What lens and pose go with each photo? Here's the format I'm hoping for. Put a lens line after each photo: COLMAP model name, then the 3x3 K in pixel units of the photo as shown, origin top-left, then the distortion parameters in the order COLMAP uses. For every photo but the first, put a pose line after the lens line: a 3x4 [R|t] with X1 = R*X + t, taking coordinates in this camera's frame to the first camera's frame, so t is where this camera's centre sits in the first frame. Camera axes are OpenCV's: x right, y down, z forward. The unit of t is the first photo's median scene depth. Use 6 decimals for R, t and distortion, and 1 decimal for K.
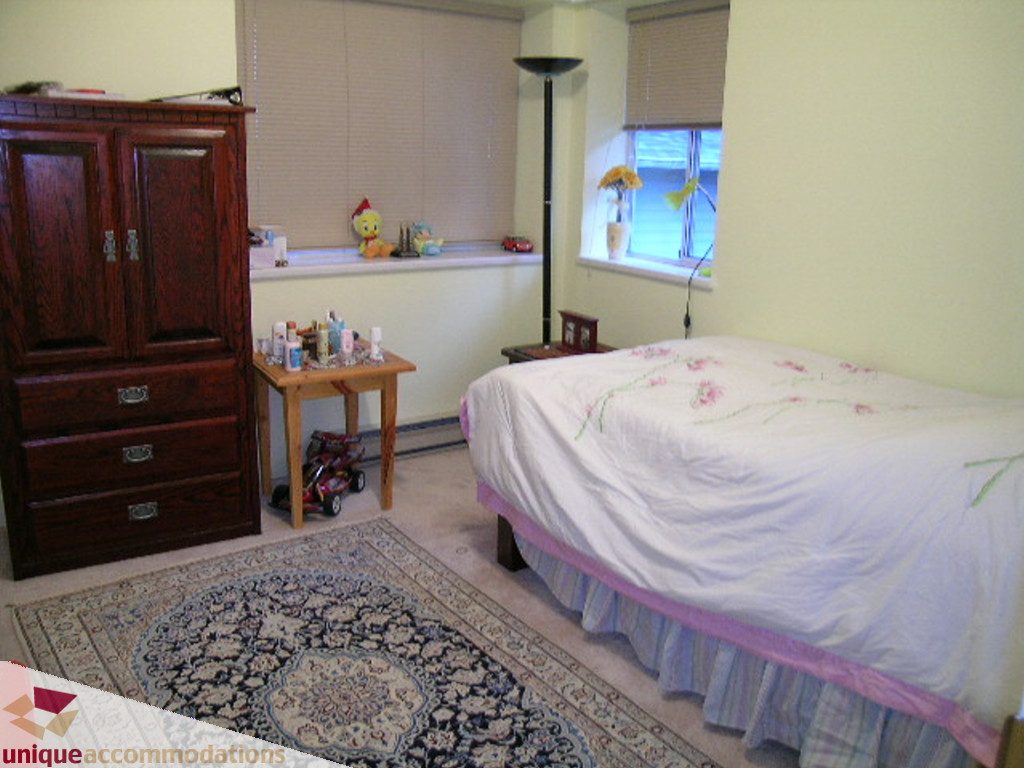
lens RADIAL K [[851.2, 0, 521.4], [0, 851.2, 375.1], [0, 0, 1]] dist [-0.141674, 0.118857]
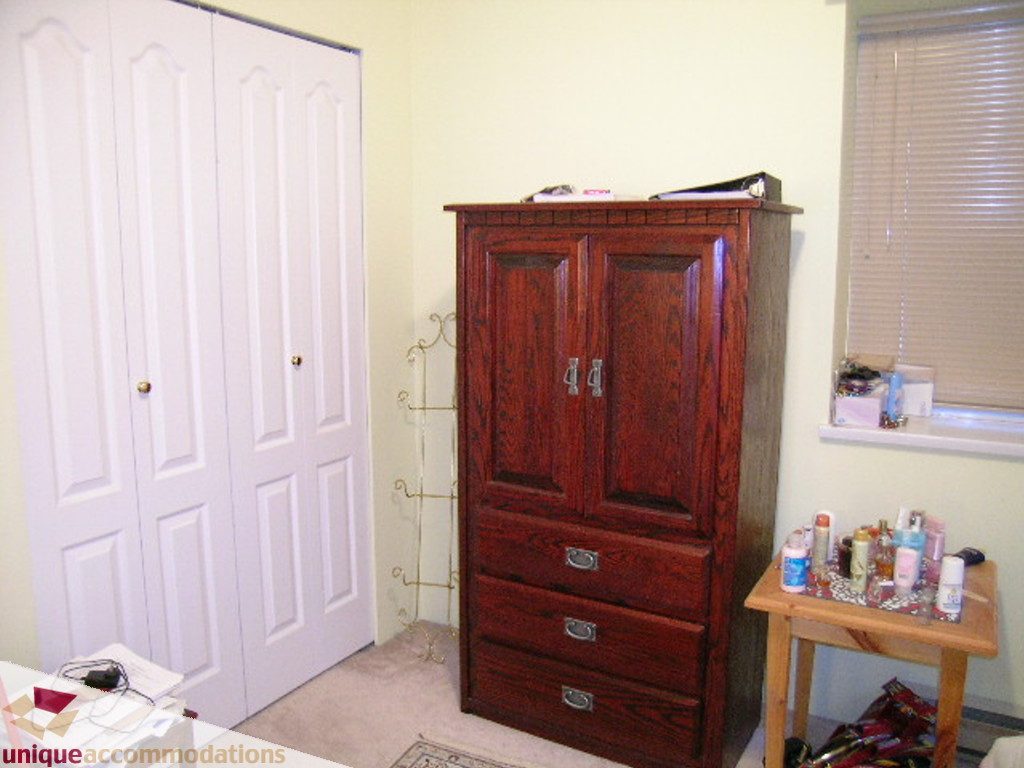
lens RADIAL K [[829.1, 0, 512.0], [0, 829.1, 384.0], [0, 0, 1]] dist [-0.097482, 0.000753]
pose [[0.447411, 0.111290, -0.887377, 0.195356], [-0.206529, 0.978264, 0.018557, -0.142226], [0.870154, 0.174967, 0.460671, 0.533755]]
